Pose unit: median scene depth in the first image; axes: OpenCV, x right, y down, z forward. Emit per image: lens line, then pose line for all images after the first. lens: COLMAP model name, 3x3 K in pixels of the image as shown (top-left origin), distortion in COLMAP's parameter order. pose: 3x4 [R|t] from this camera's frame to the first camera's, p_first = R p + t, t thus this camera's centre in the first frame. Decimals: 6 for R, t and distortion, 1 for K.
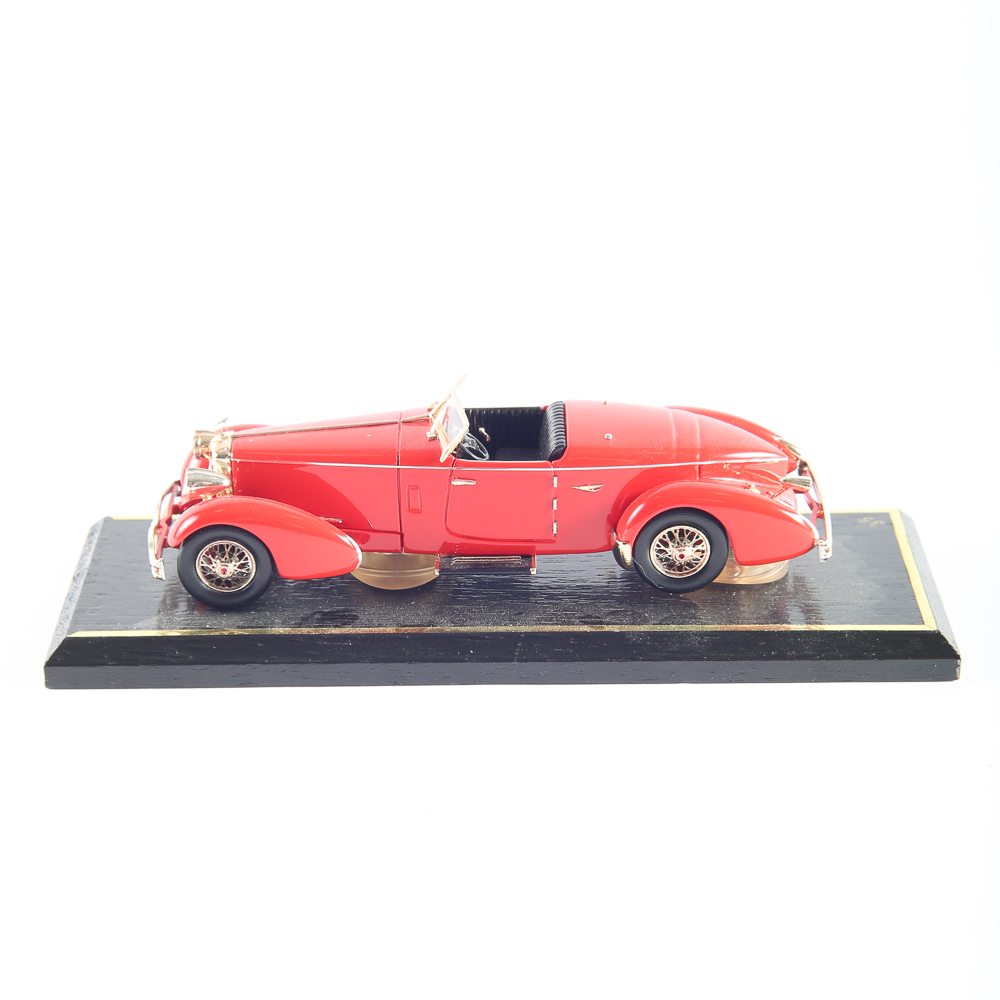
lens RADIAL K [[3143.0, 0, 496.0], [0, 3143.0, 506.2], [0, 0, 1]] dist [0.048914, 0.000000]
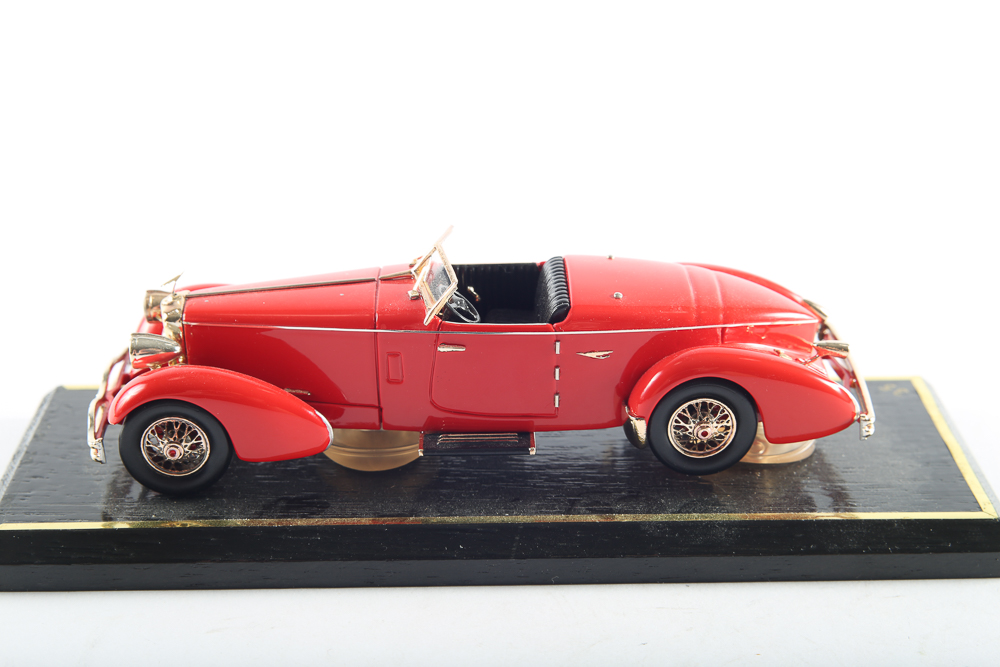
lens RADIAL K [[1891.8, 0, 499.8], [0, 1891.8, 305.9], [0, 0, 1]] dist [-0.028781, 0.000000]
pose [[0.999723, -0.001881, 0.023466, -0.009113], [0.002483, 0.999668, -0.025654, -0.005937], [-0.023410, 0.025705, 0.999395, 0.479434]]
